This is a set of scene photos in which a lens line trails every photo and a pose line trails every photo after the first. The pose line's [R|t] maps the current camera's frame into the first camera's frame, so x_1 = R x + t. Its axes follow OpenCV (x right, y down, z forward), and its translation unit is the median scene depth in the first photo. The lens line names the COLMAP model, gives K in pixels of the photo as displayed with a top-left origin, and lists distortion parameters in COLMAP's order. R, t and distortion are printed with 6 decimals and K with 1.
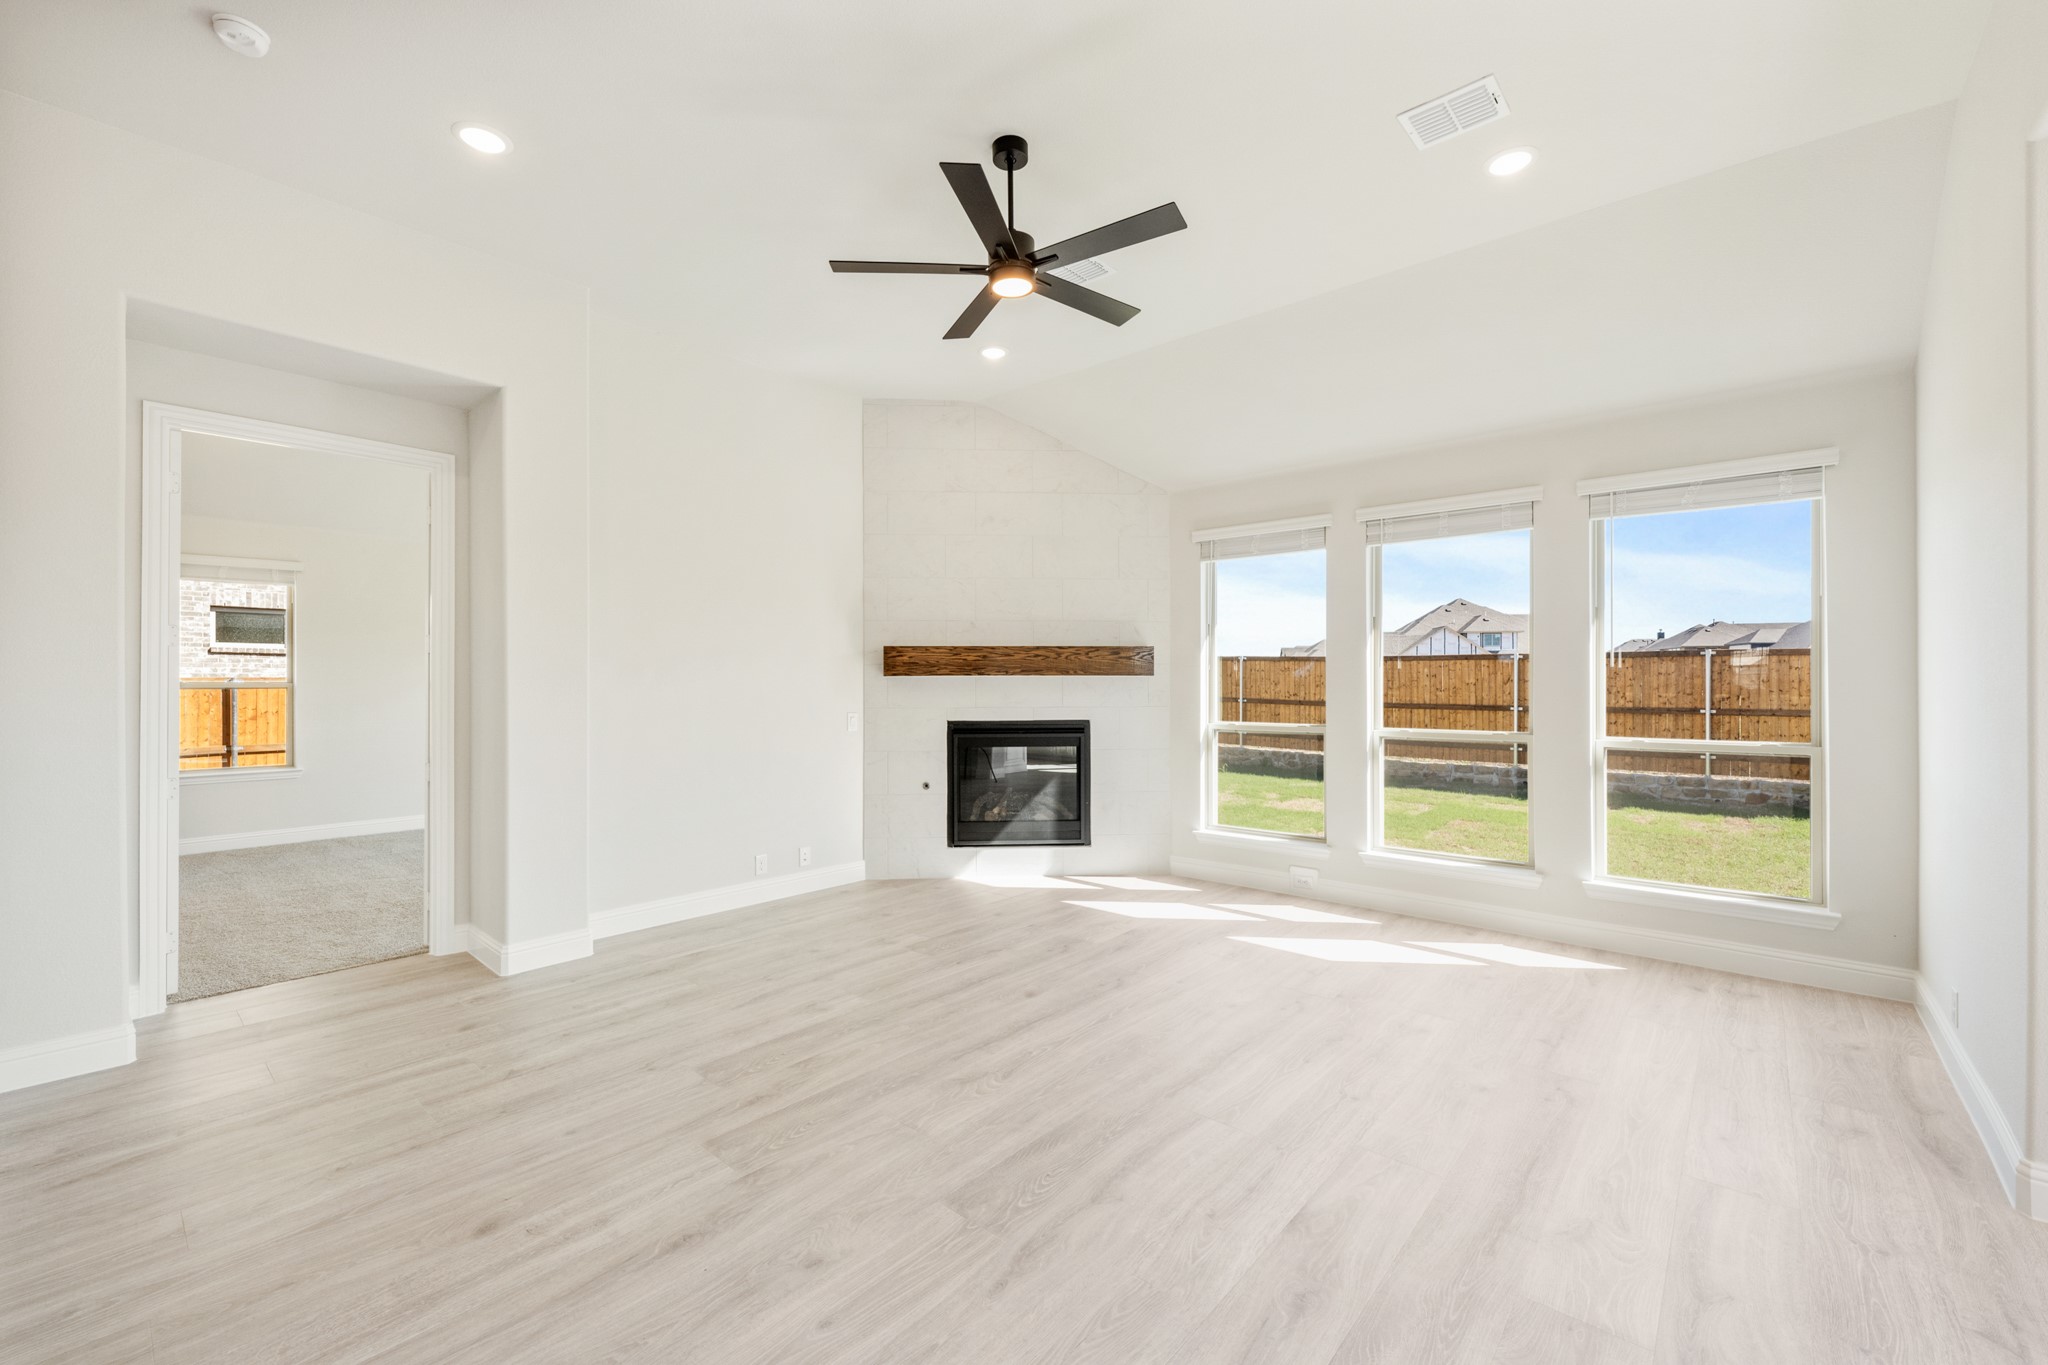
lens RADIAL K [[825.5, 0, 1022.7], [0, 825.5, 685.5], [0, 0, 1]] dist [-0.000174, -0.000026]
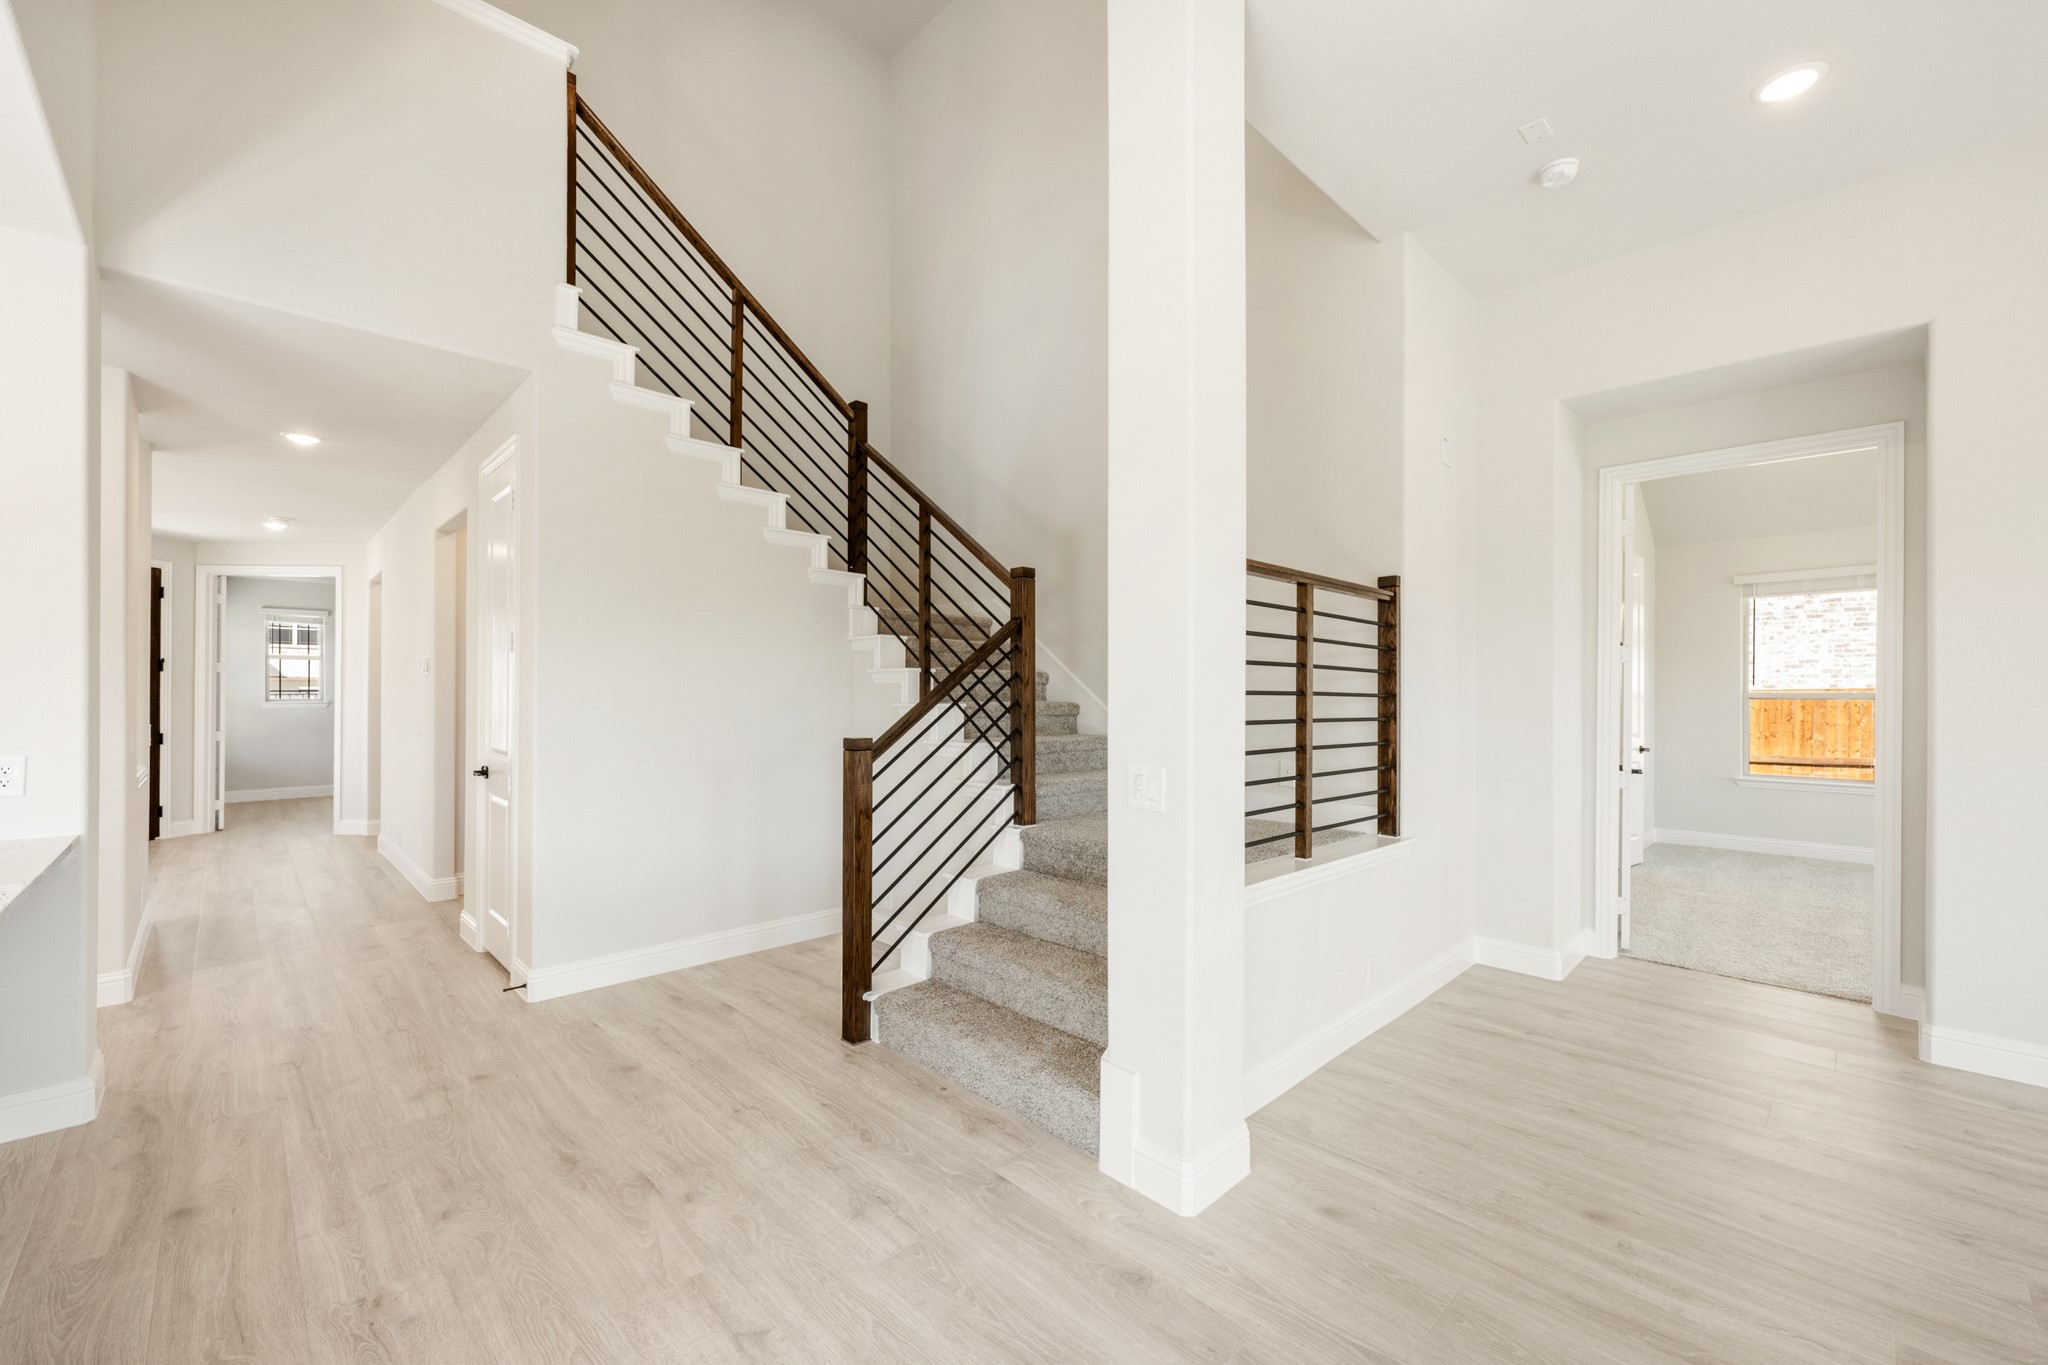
lens RADIAL K [[828.7, 0, 1013.2], [0, 828.7, 695.4], [0, 0, 1]] dist [0.000334, 0.000010]
pose [[-0.080427, 0.004608, -0.996750, 0.163477], [-0.005712, 0.999971, 0.005083, -0.000197], [0.996744, 0.006102, -0.080398, 0.126098]]
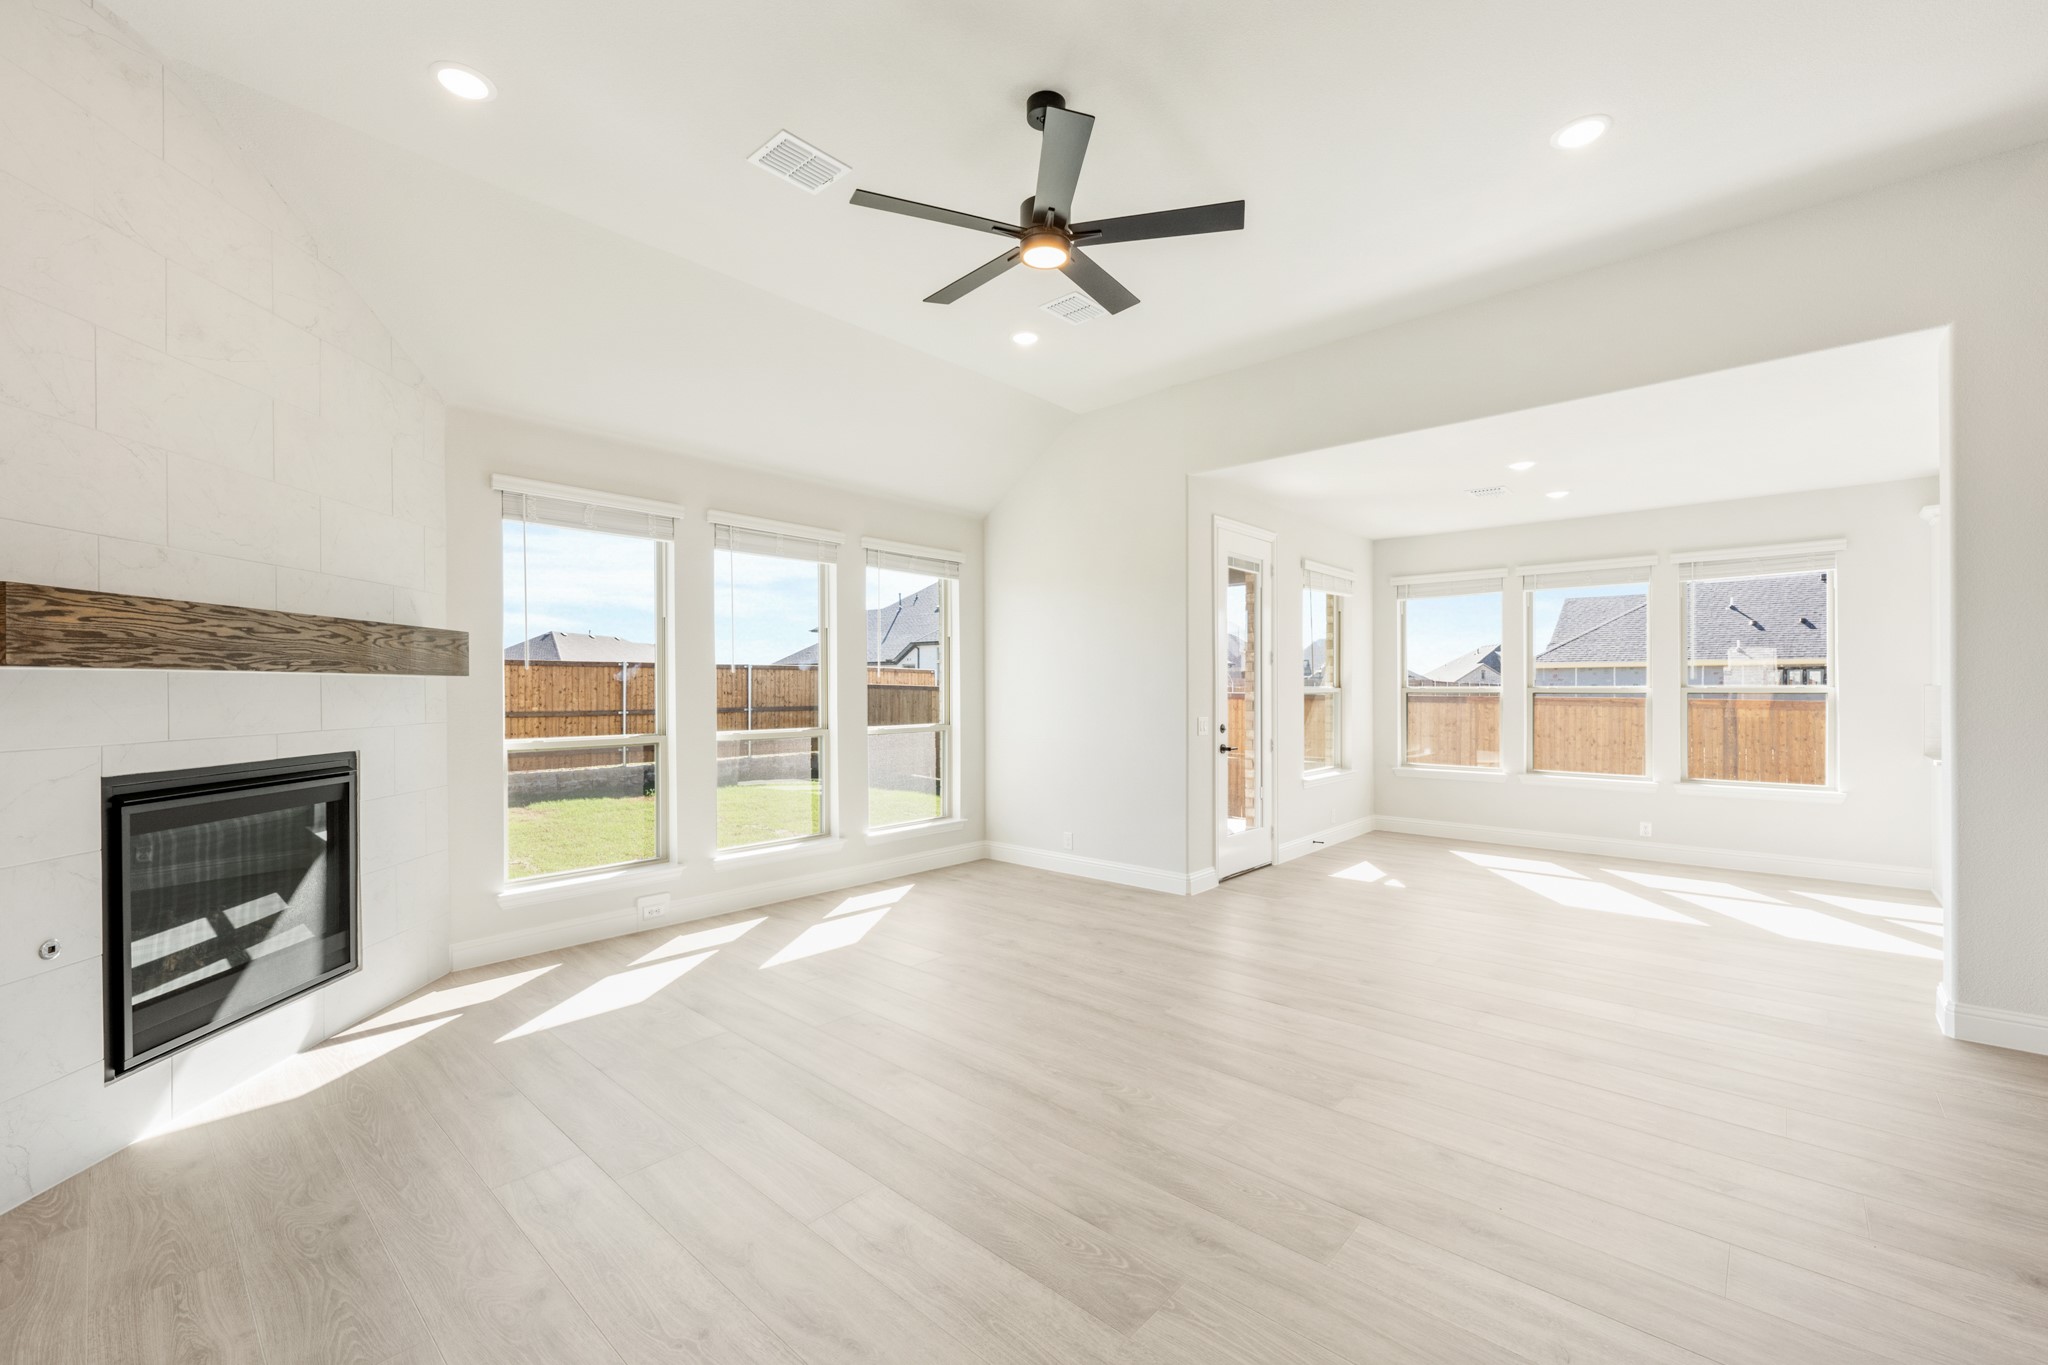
lens RADIAL K [[843.2, 0, 1016.3], [0, 843.2, 685.8], [0, 0, 1]] dist [-0.000669, 0.000056]
pose [[0.017134, 0.003545, 0.999847, -0.518716], [0.003855, 0.999986, -0.003611, 0.000230], [-0.999846, 0.003916, 0.017120, 0.550146]]
